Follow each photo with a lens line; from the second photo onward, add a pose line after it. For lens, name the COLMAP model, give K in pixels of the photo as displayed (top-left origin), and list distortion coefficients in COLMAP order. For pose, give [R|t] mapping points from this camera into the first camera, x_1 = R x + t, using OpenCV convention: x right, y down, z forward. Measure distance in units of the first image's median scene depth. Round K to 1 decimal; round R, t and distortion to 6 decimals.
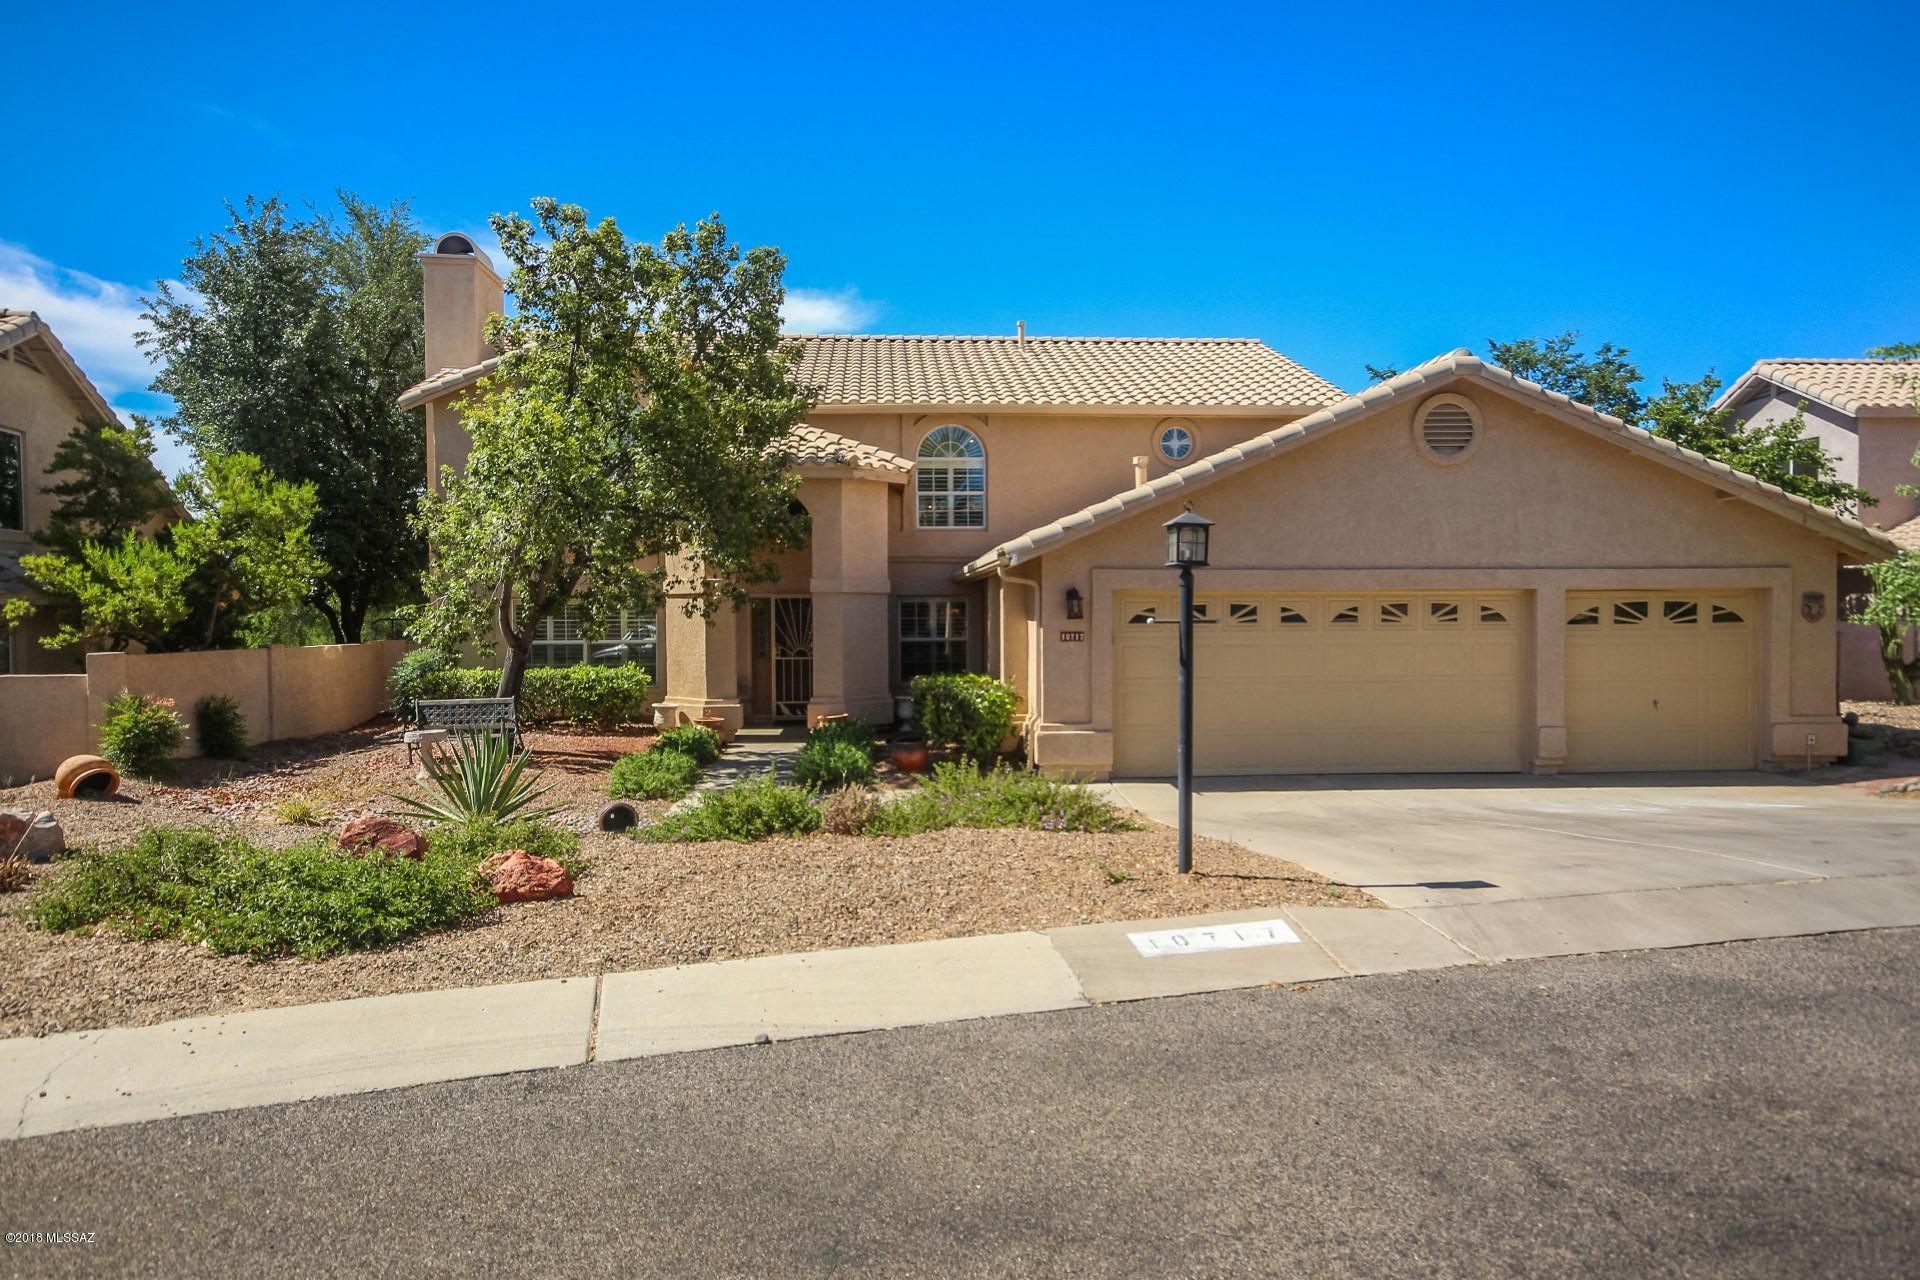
lens RADIAL K [[1204.5, 0, 963.5], [0, 1204.5, 627.8], [0, 0, 1]] dist [0.002949, 0.000210]
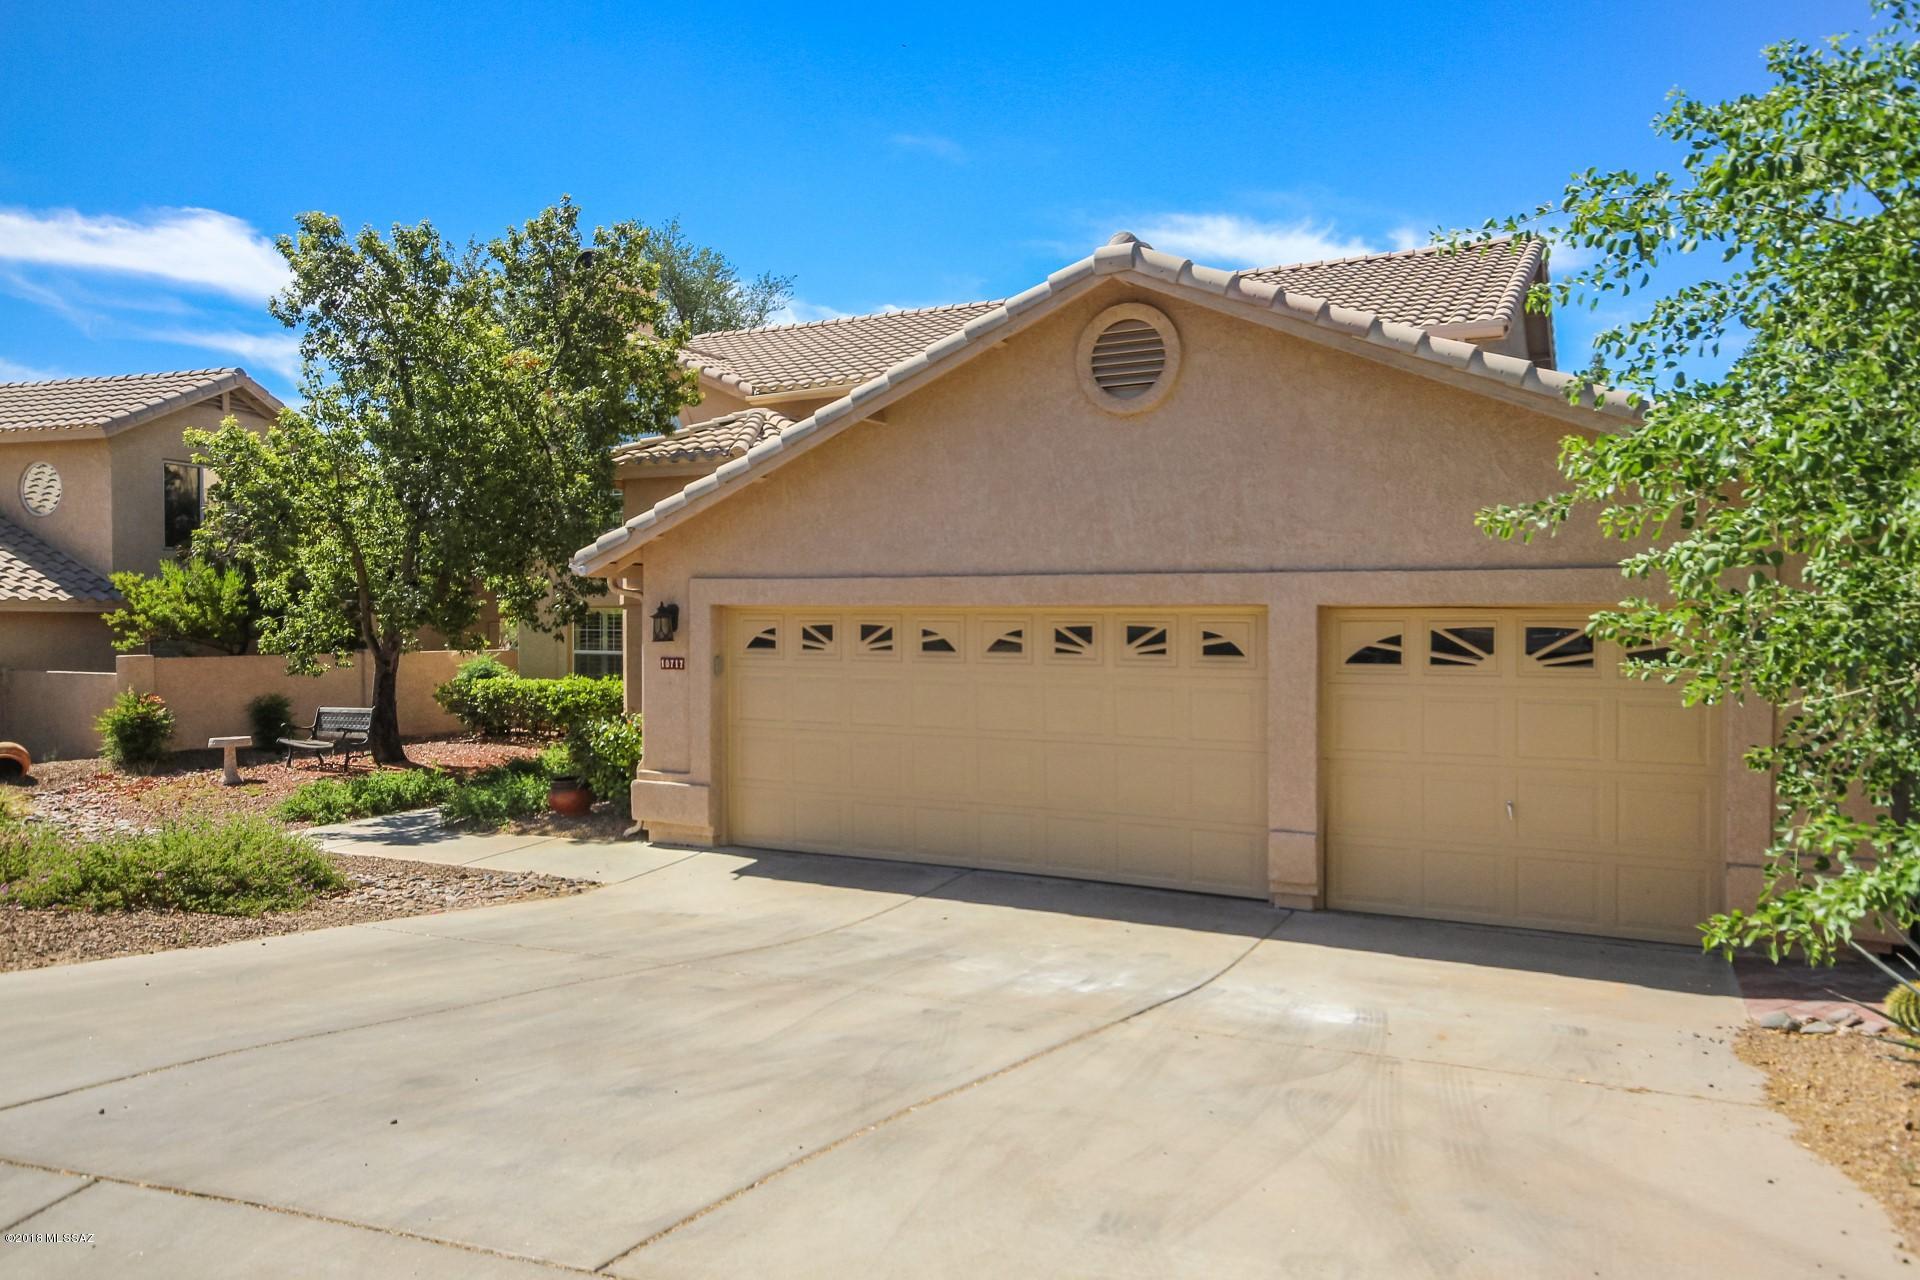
lens RADIAL K [[1384.2, 0, 960.6], [0, 1384.2, 650.3], [0, 0, 1]] dist [-0.004138, -0.000408]
pose [[0.845938, 0.019285, -0.532932, 0.719984], [-0.021318, 0.999770, 0.002341, -0.007234], [0.532854, 0.009381, 0.846155, 0.318081]]
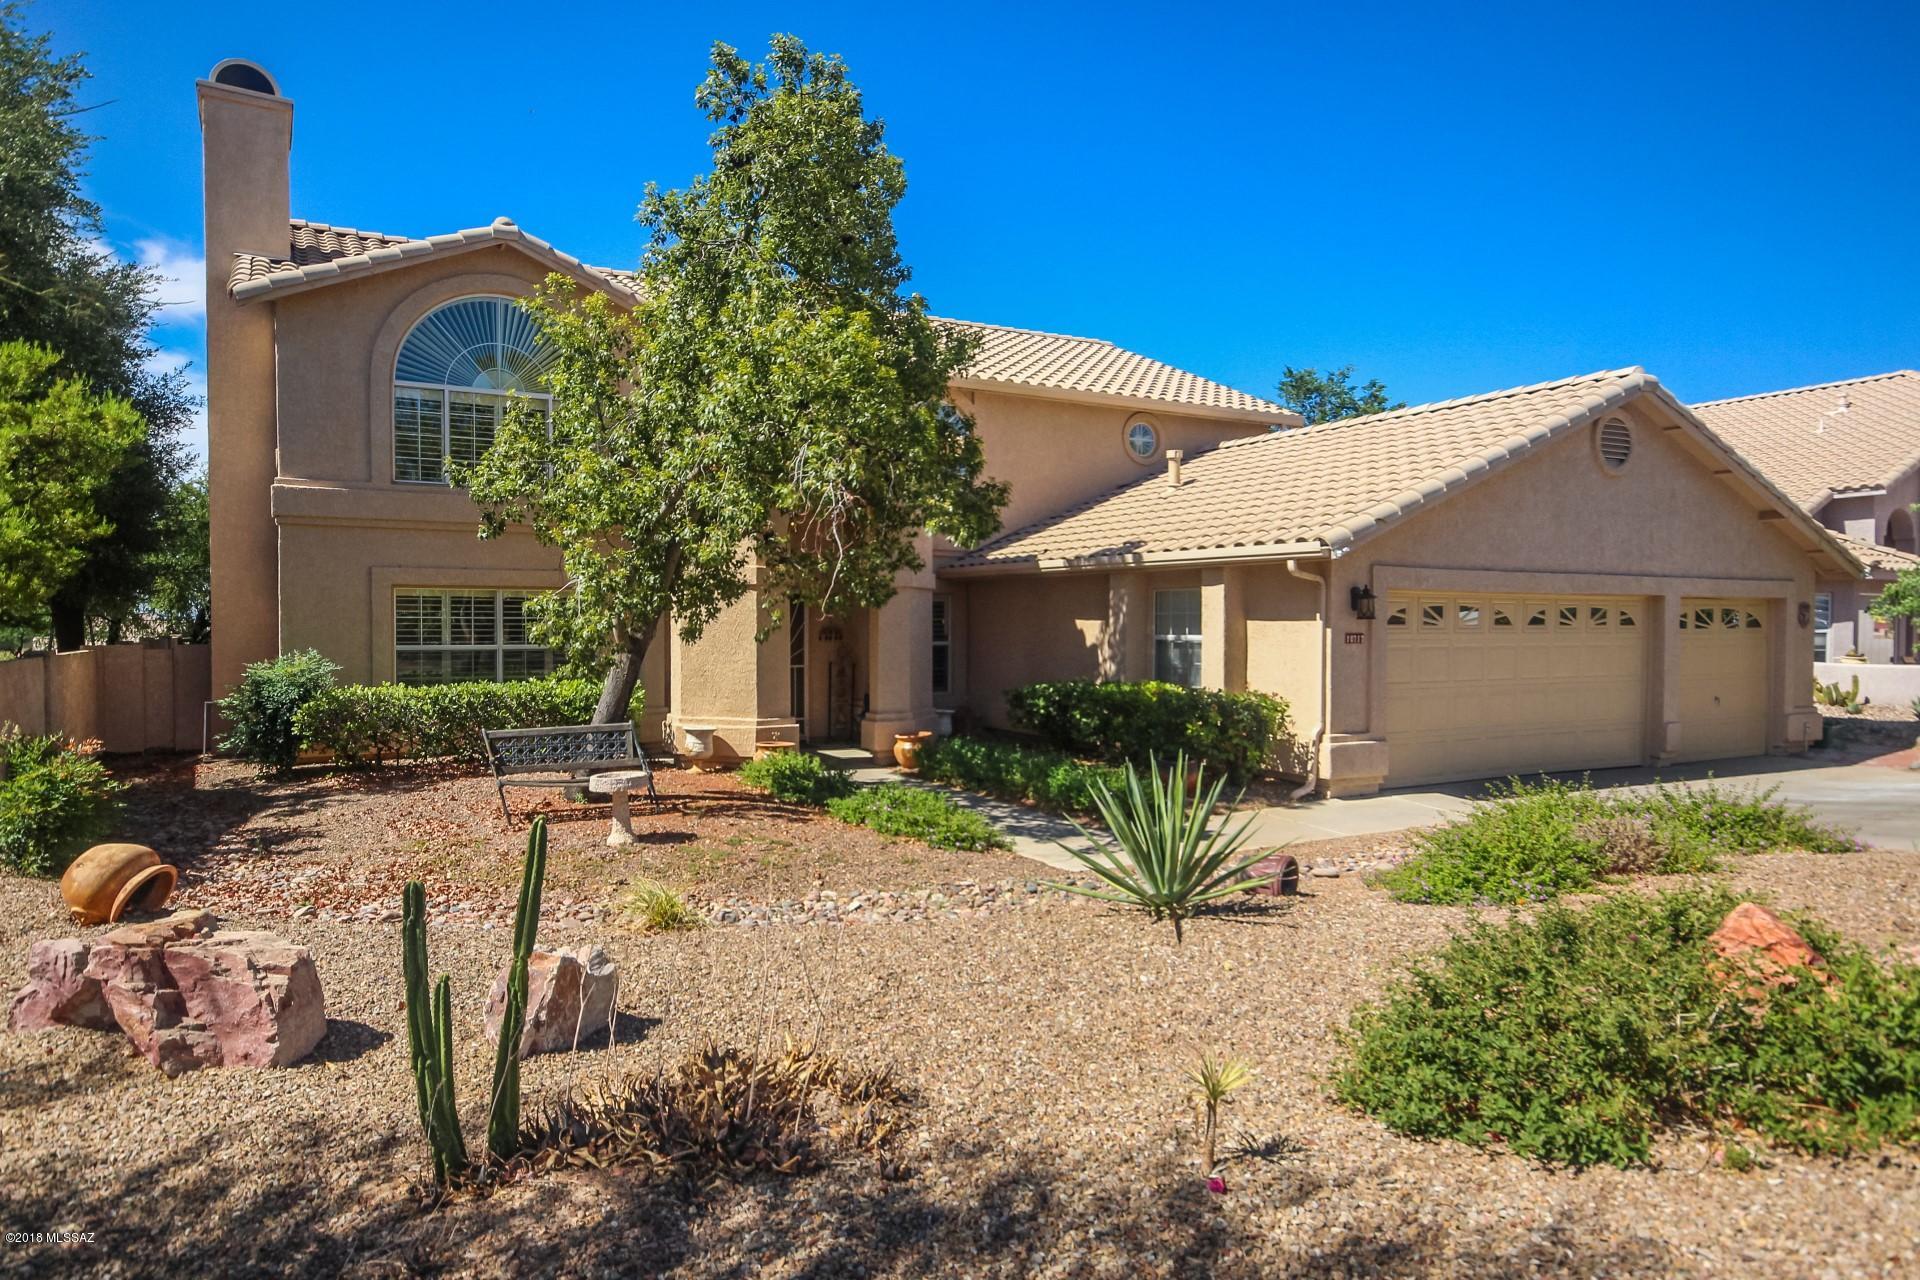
lens RADIAL K [[1204.5, 0, 963.1], [0, 1204.5, 636.3], [0, 0, 1]] dist [0.002949, 0.000210]
pose [[0.905702, 0.002685, 0.423906, -0.553150], [-0.003616, 0.999992, 0.001392, 0.005013], [-0.423899, -0.002793, 0.905705, 0.286606]]
